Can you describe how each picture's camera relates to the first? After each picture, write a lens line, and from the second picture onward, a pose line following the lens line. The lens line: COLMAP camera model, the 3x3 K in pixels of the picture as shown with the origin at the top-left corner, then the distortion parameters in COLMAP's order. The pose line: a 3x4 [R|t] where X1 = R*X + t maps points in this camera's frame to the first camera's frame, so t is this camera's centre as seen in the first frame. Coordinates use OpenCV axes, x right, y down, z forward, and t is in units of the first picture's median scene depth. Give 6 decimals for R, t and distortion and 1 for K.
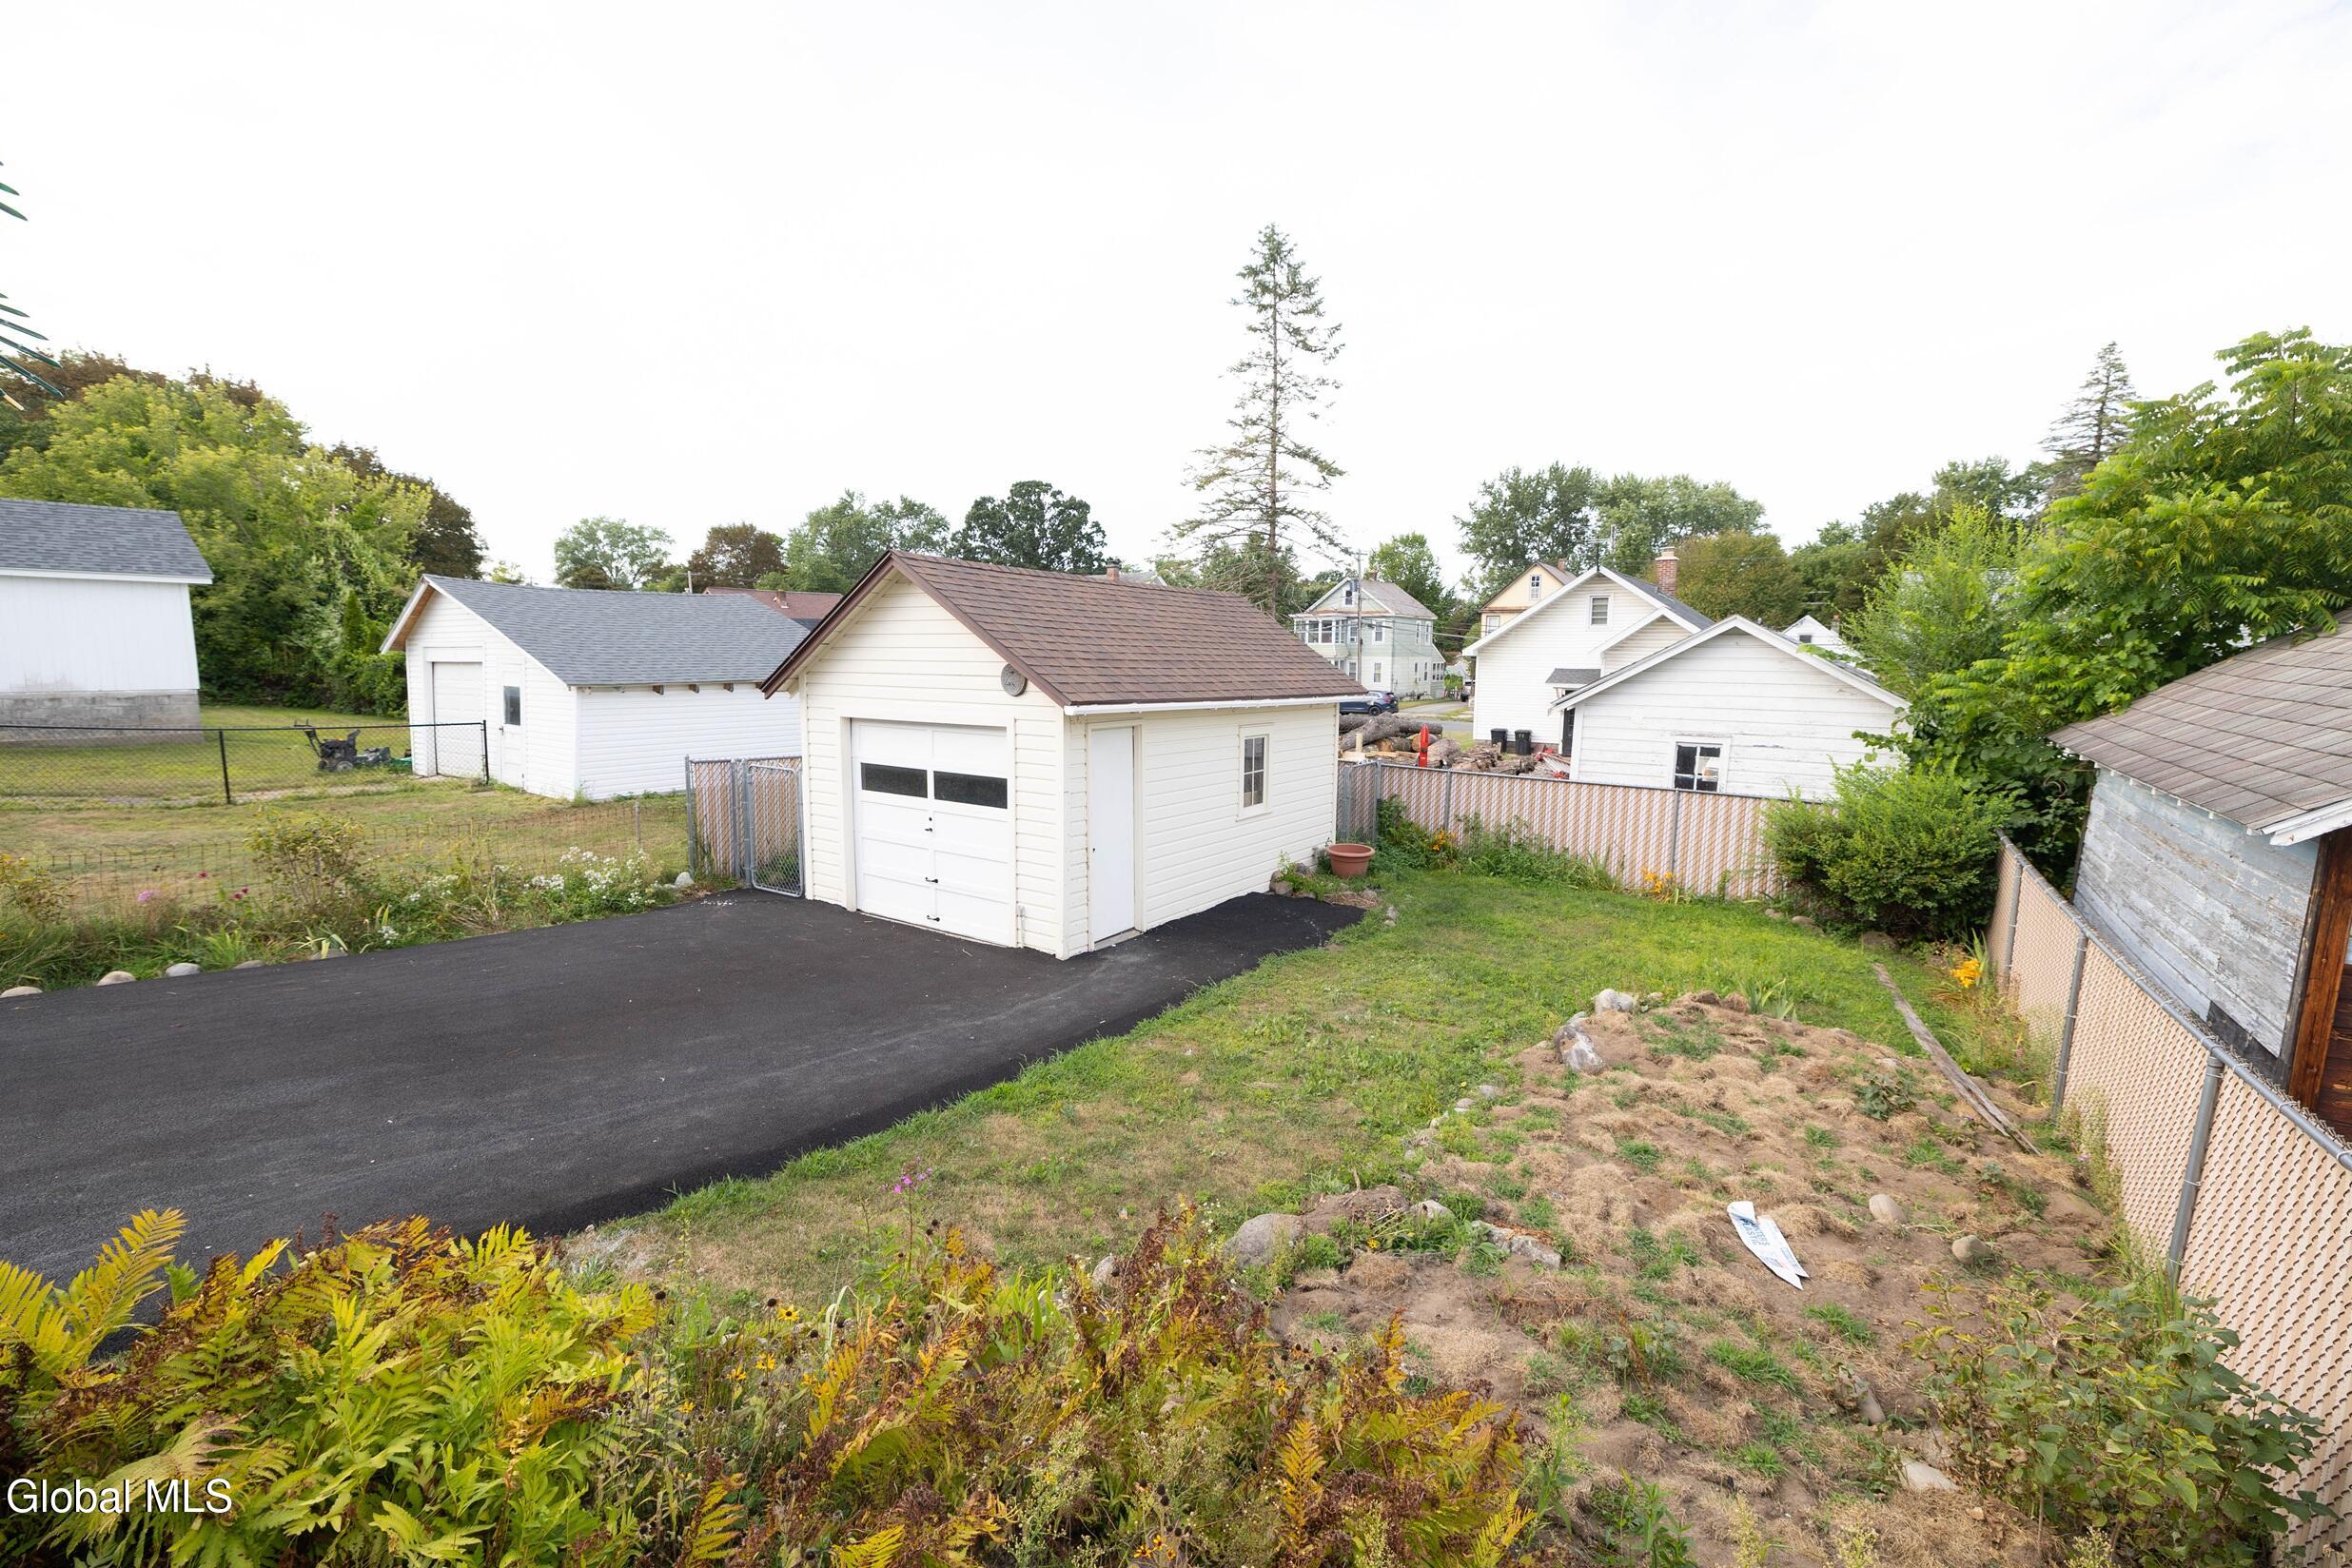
lens RADIAL K [[1019.1, 0, 1176.2], [0, 1019.1, 777.5], [0, 0, 1]] dist [0.015039, -0.000264]
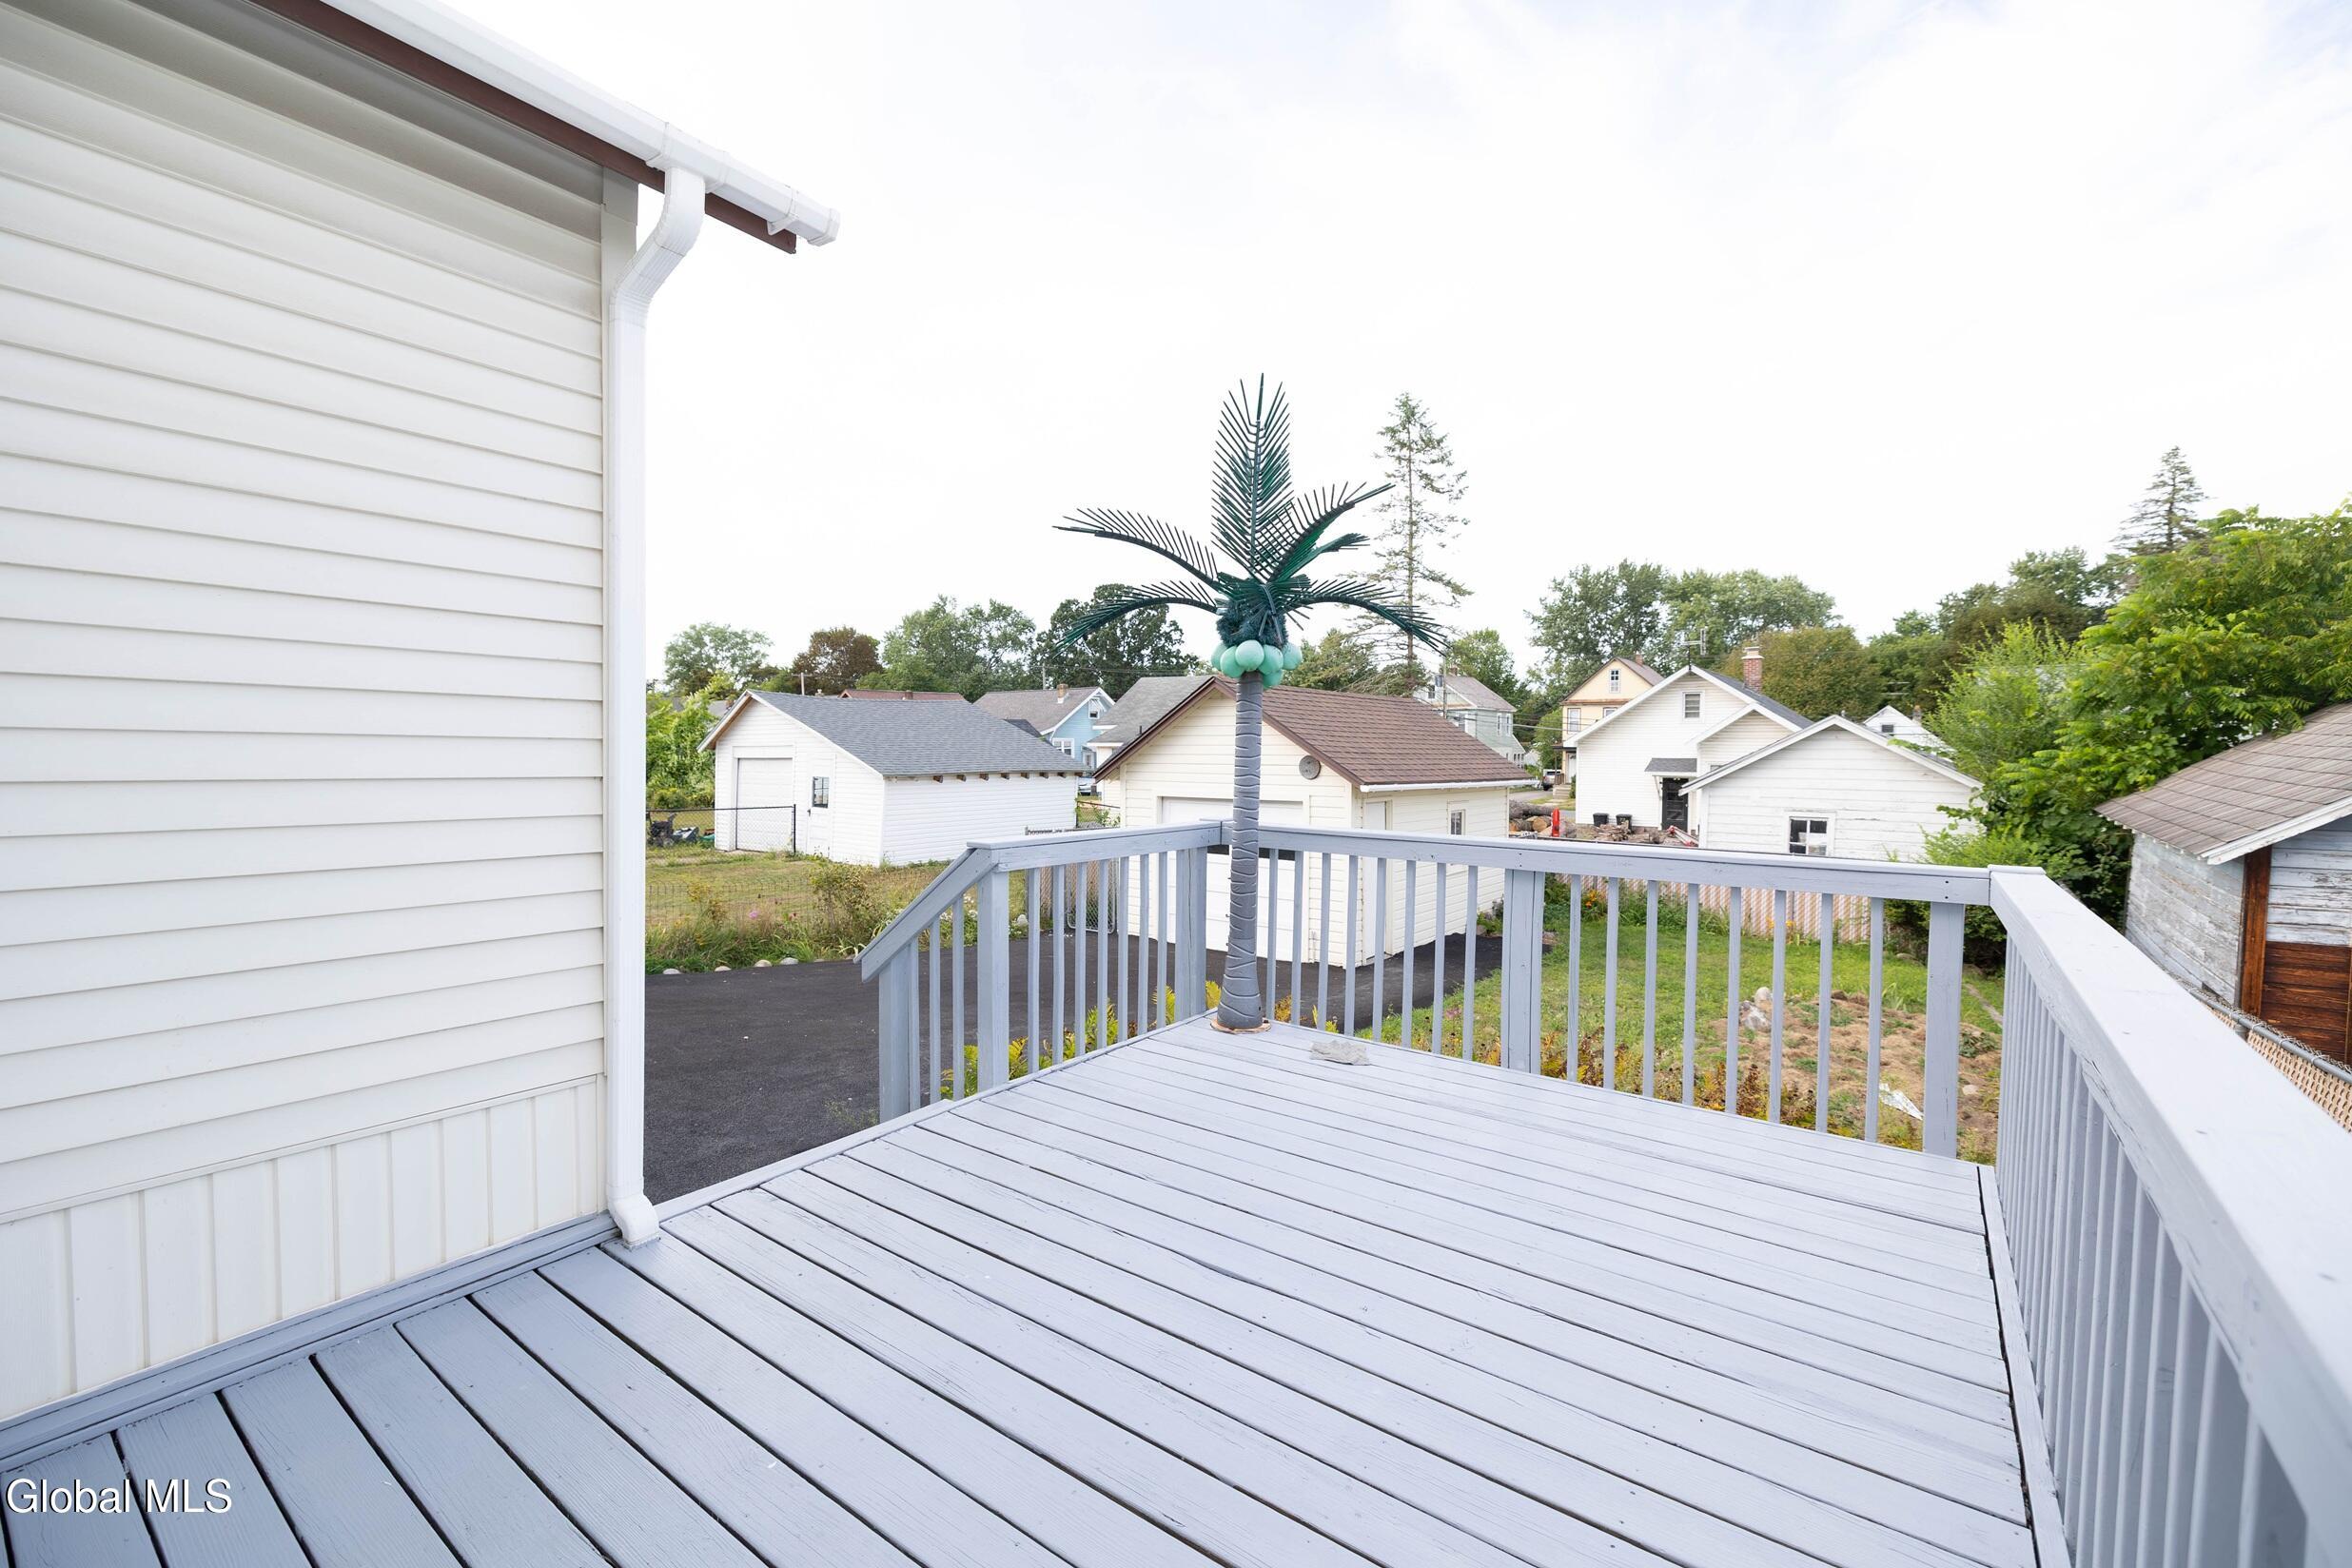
lens RADIAL K [[1019.1, 0, 1176.2], [0, 1019.1, 777.5], [0, 0, 1]] dist [0.015039, -0.000264]
pose [[0.998289, -0.004398, -0.058311, -0.103886], [-0.000836, 0.995992, -0.089439, 0.017267], [0.058471, 0.089334, 0.994284, -0.162444]]
